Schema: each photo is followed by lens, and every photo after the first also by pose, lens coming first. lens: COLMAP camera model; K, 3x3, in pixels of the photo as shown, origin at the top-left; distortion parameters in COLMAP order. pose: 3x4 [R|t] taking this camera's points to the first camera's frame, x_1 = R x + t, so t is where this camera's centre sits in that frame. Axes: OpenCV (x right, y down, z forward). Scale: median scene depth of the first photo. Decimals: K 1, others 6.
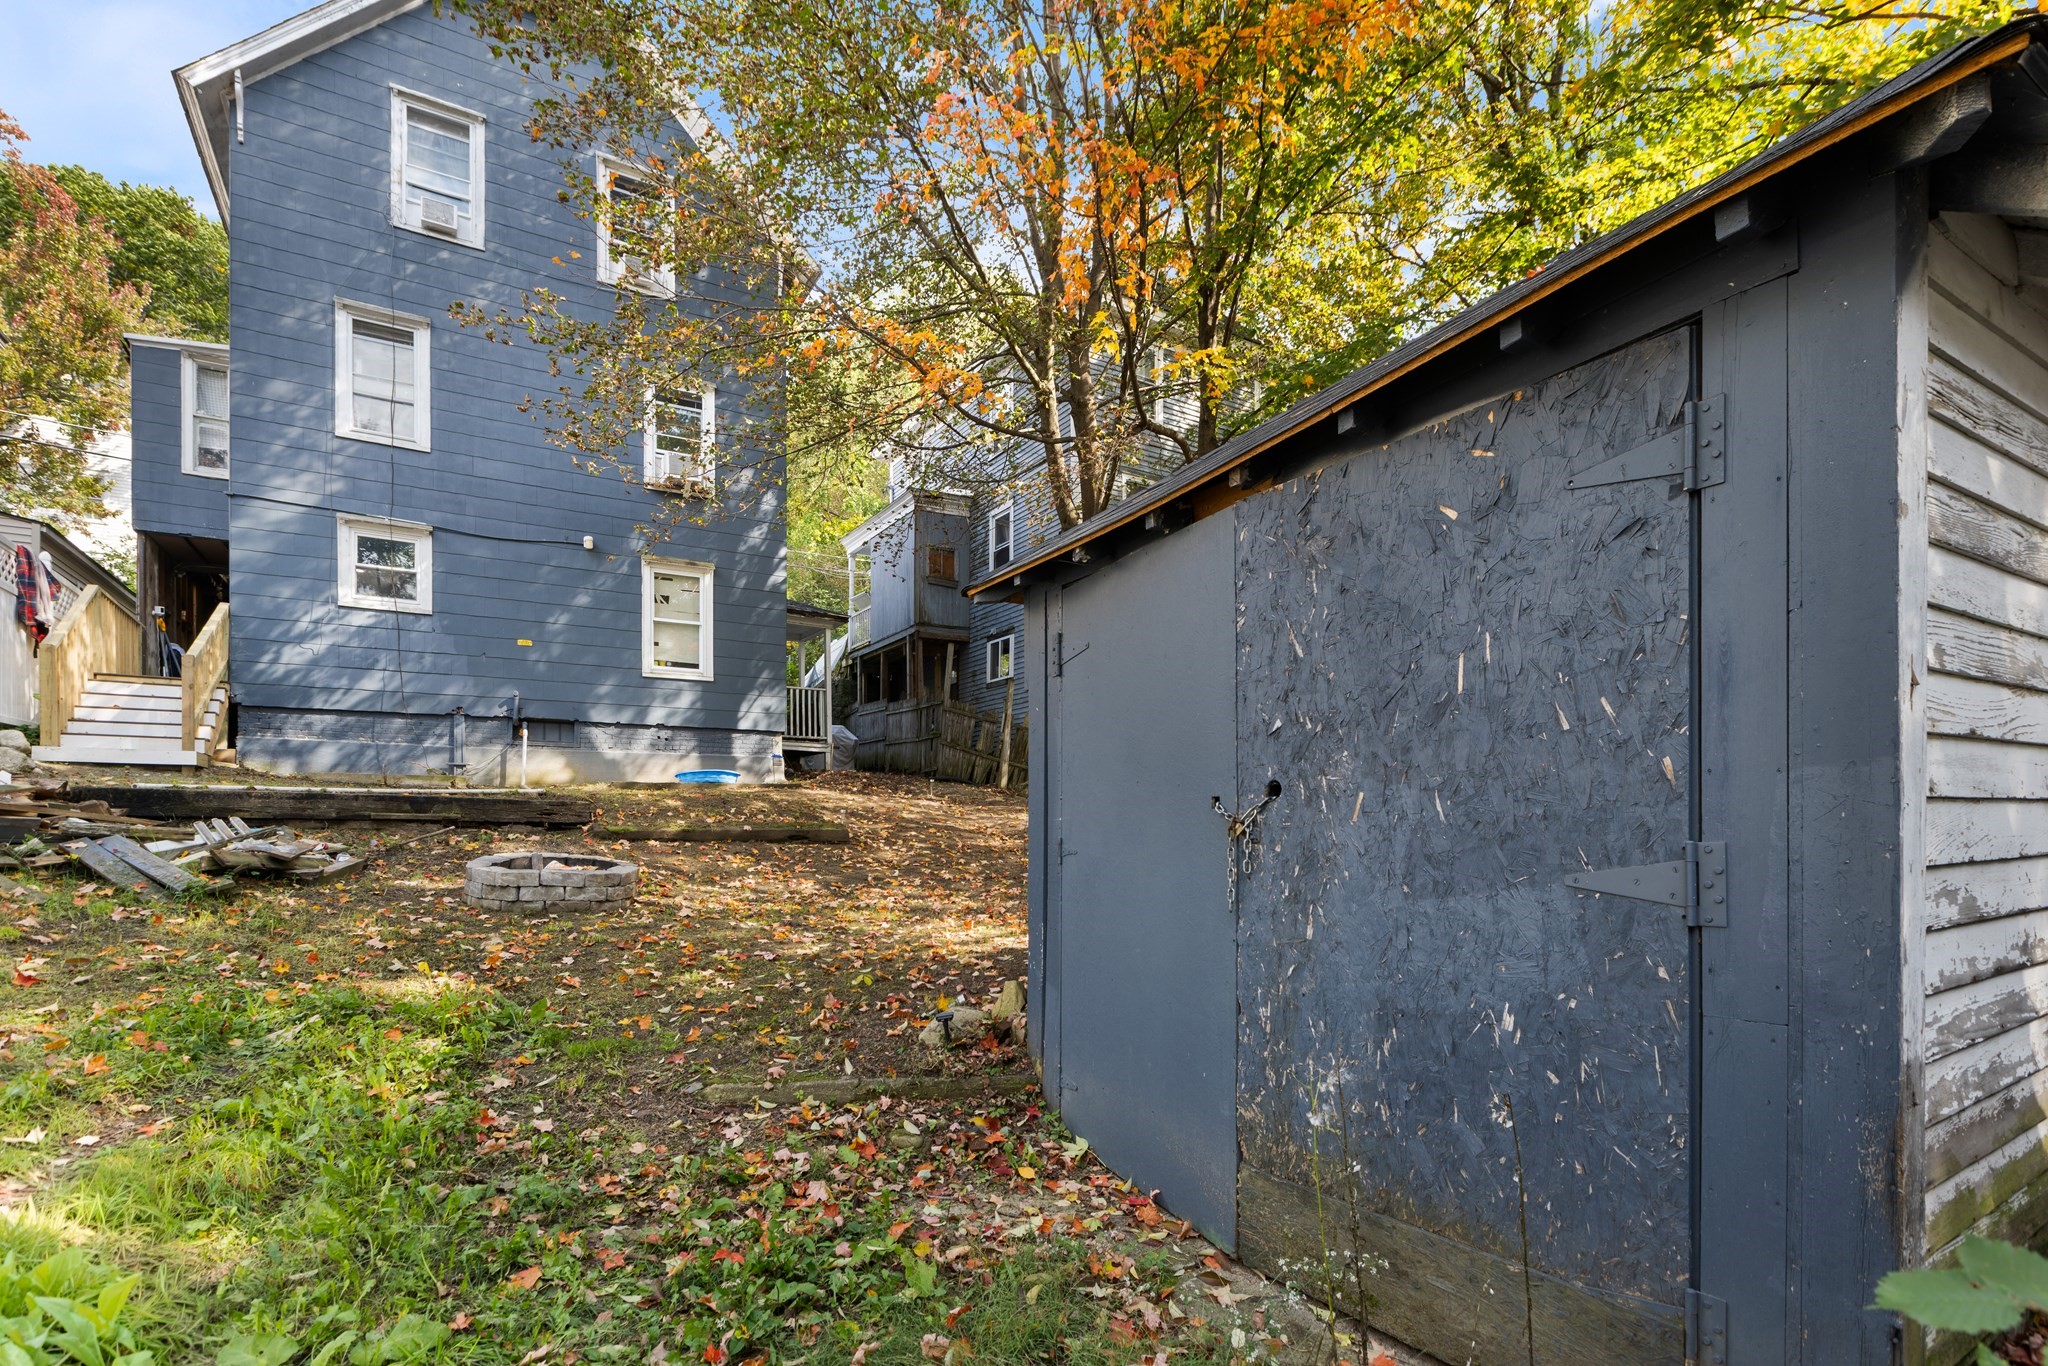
lens RADIAL K [[947.4, 0, 1002.0], [0, 947.4, 818.9], [0, 0, 1]] dist [0.004625, -0.001088]
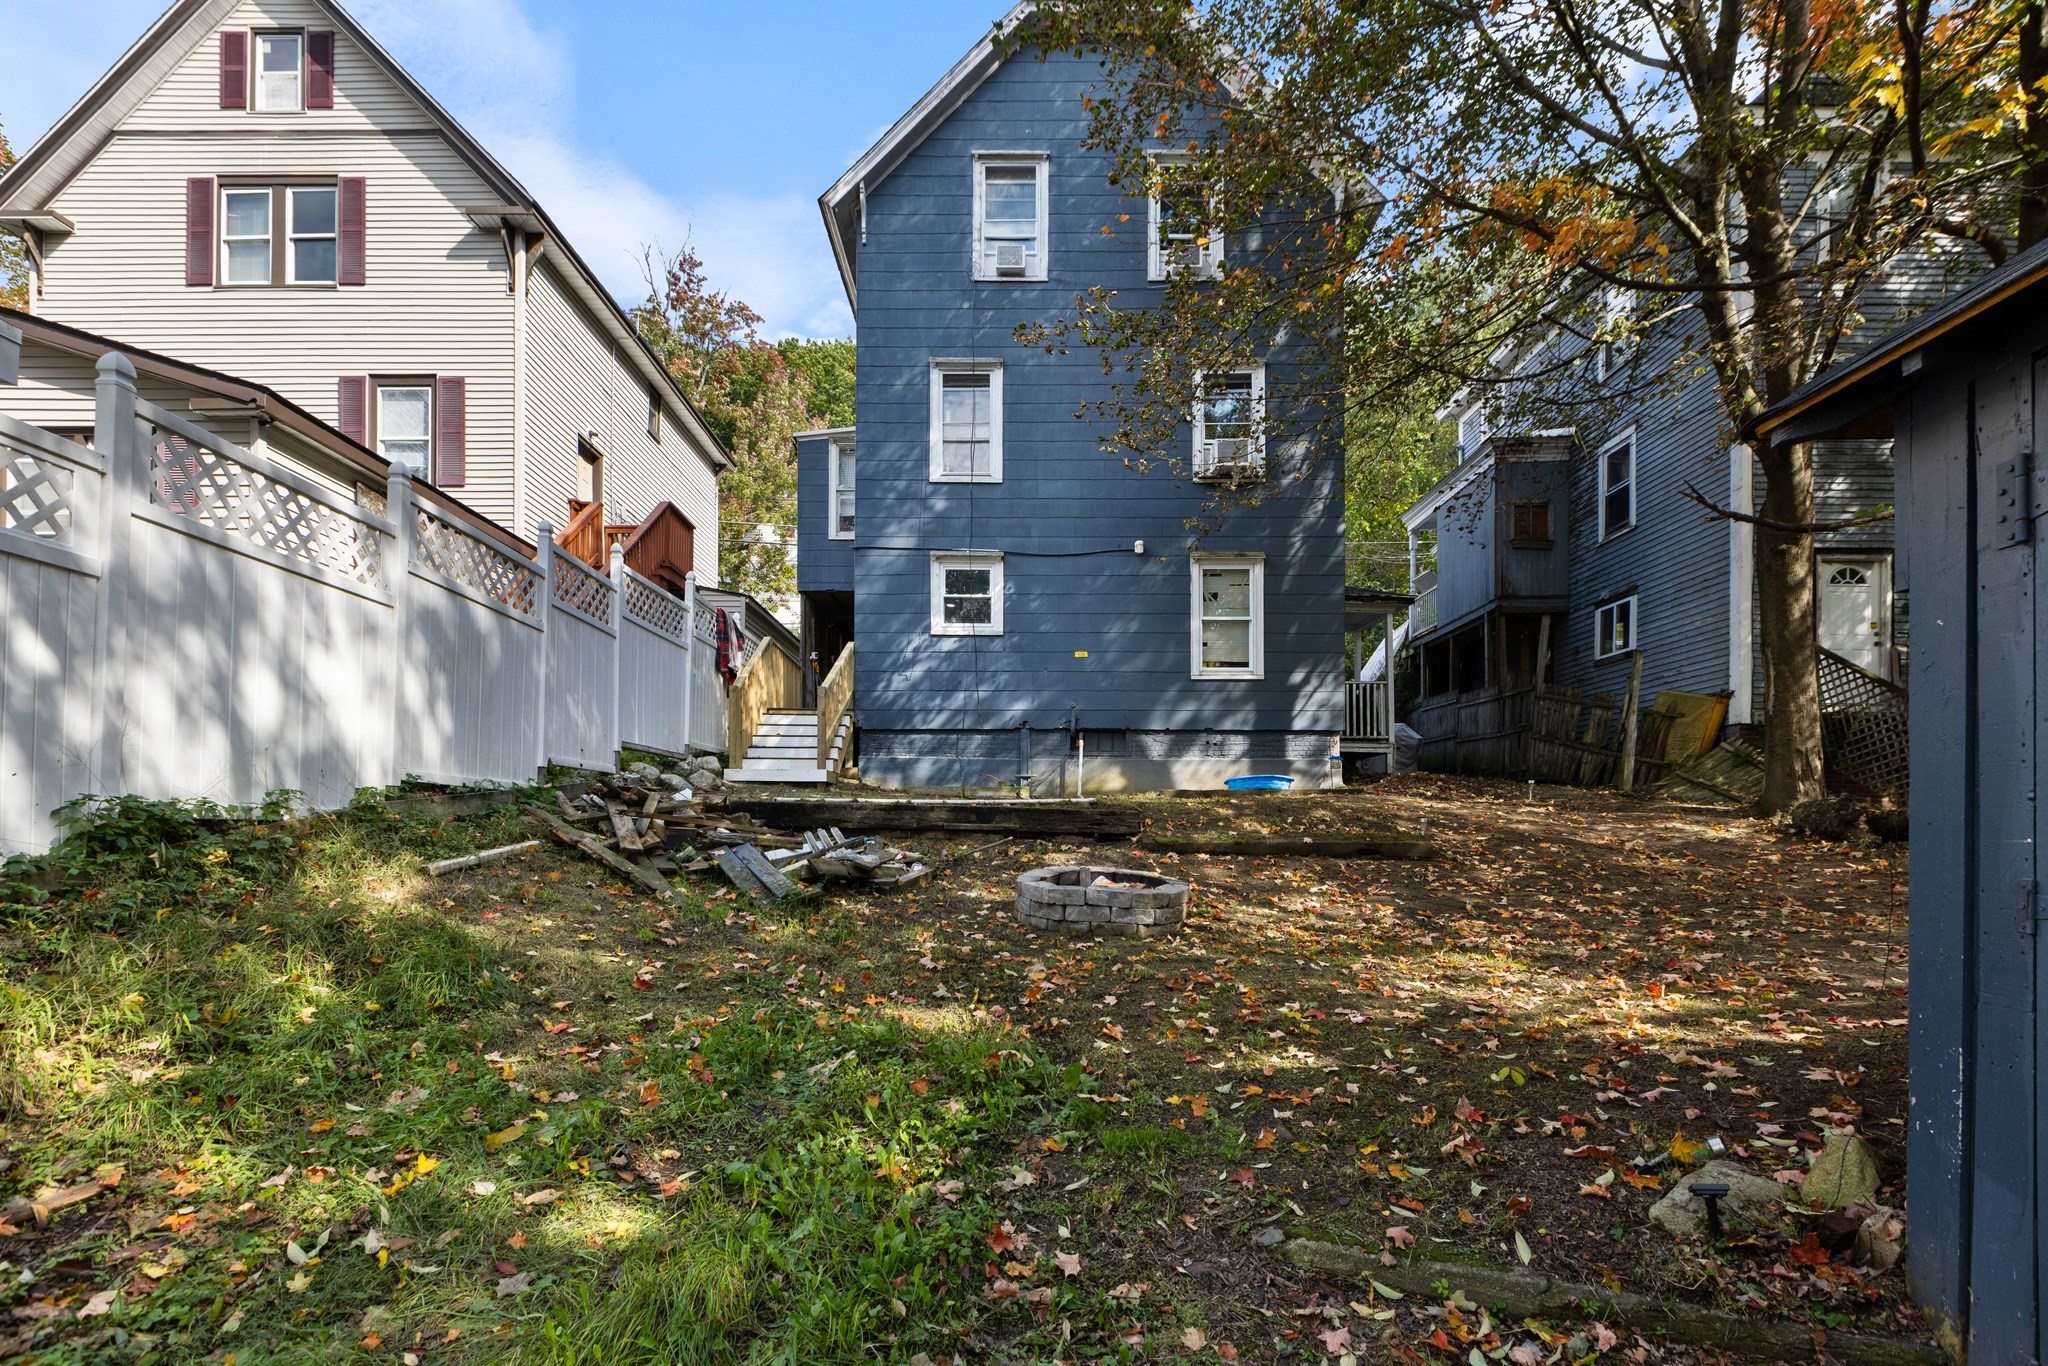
lens RADIAL K [[947.4, 0, 1033.3], [0, 947.4, 819.1], [0, 0, 1]] dist [0.004625, -0.001088]
pose [[0.864795, -0.002361, -0.502120, -0.045858], [-0.001553, 0.999972, -0.007376, -0.002348], [0.502123, 0.007159, 0.864767, 0.115038]]
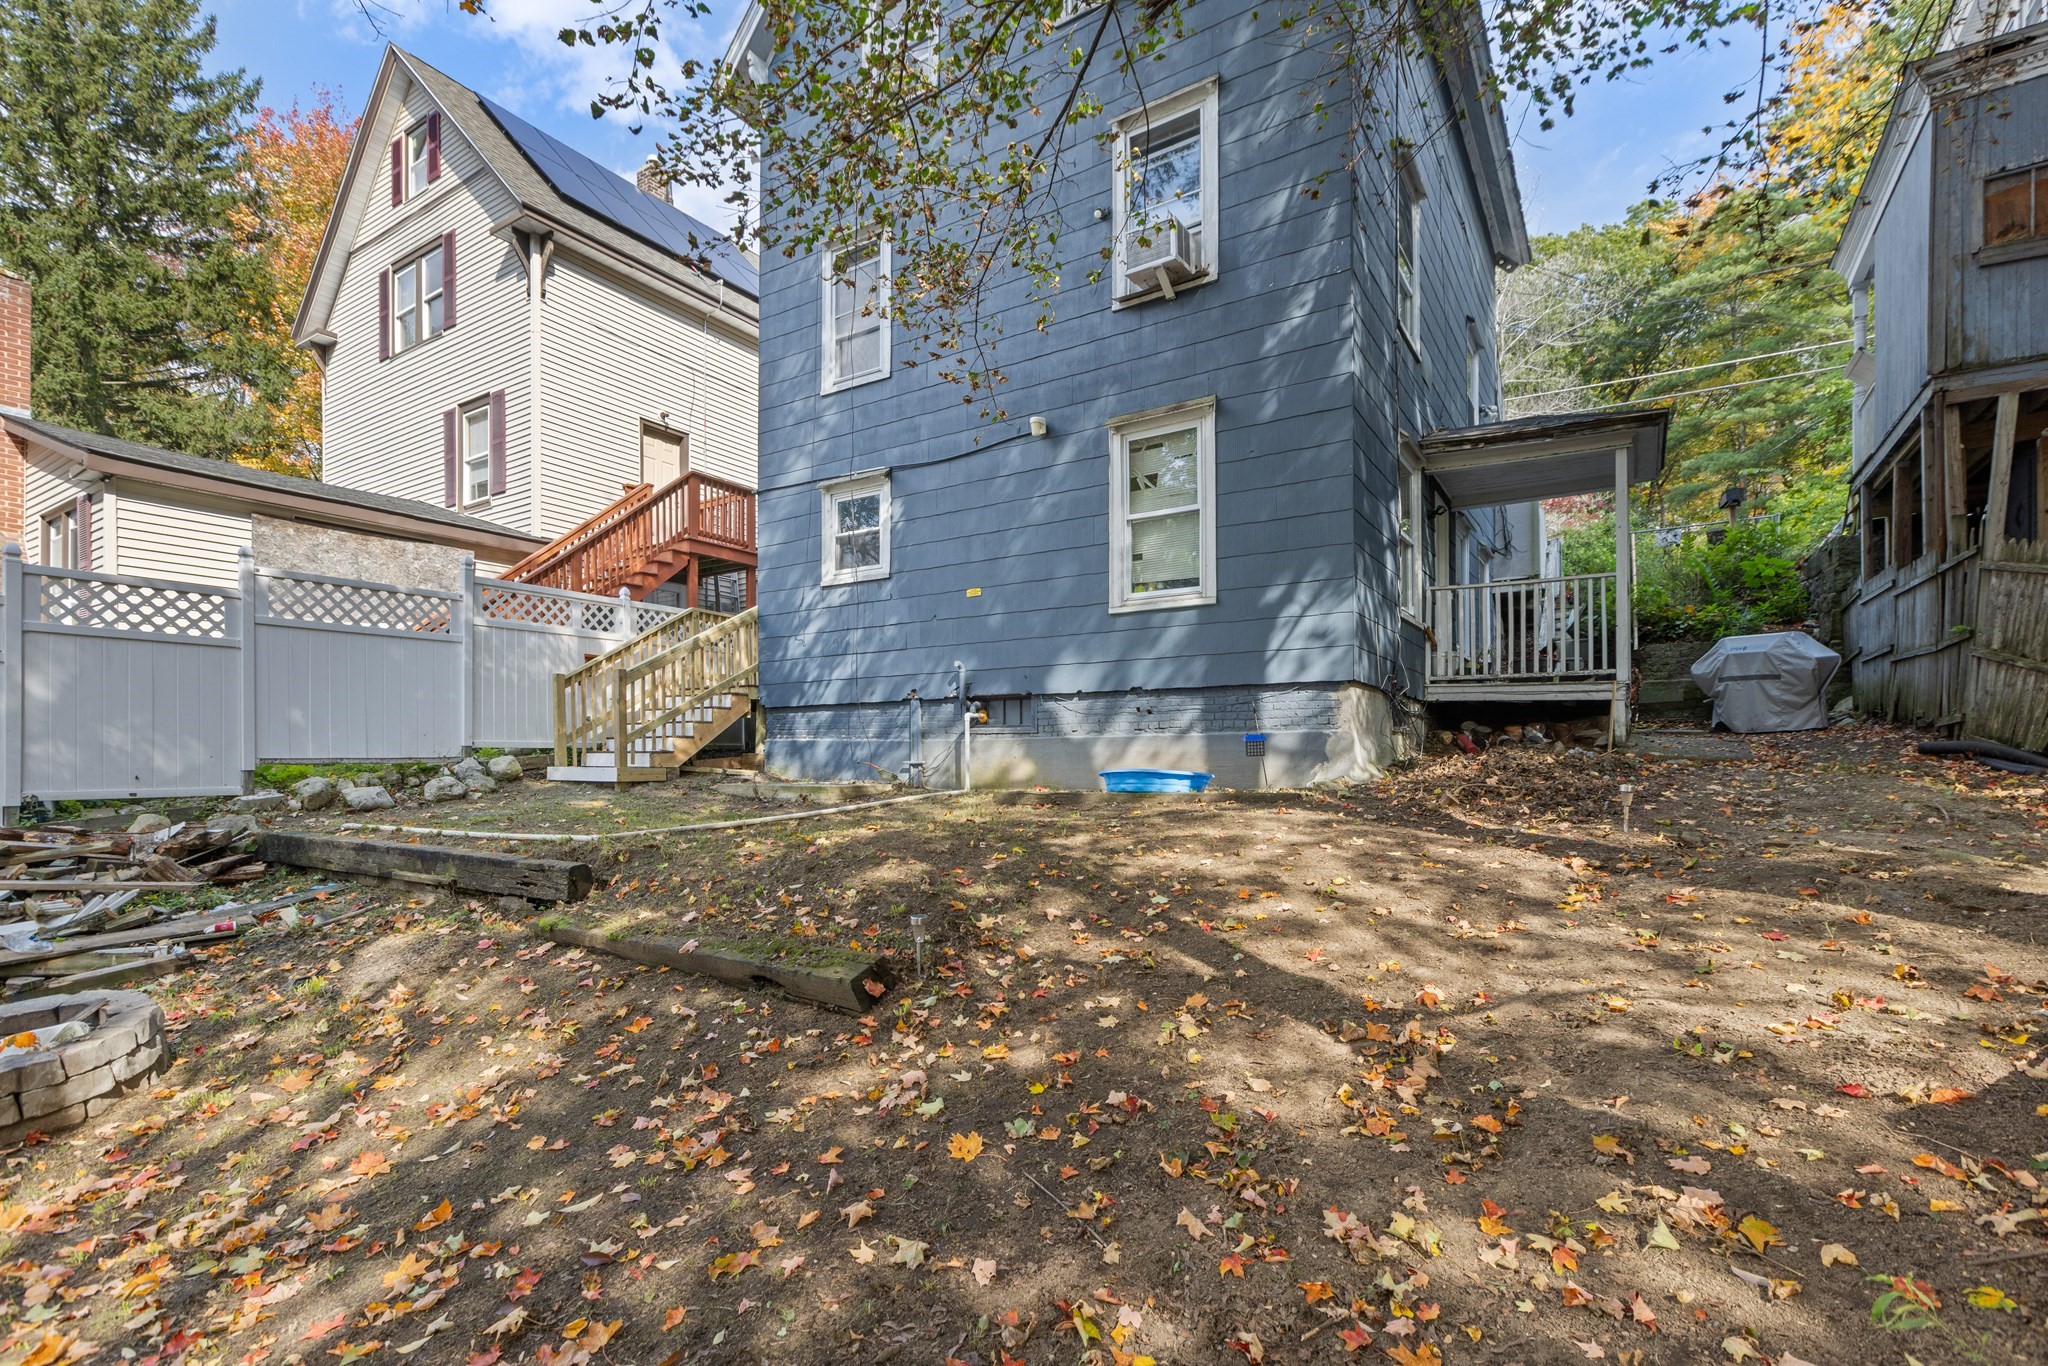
lens RADIAL K [[947.4, 0, 1037.1], [0, 947.4, 751.8], [0, 0, 1]] dist [0.004625, -0.001088]
pose [[0.462863, -0.005288, -0.886414, 0.191154], [0.008606, 0.999962, -0.001472, -0.073381], [0.886388, -0.006947, 0.462891, 0.833900]]
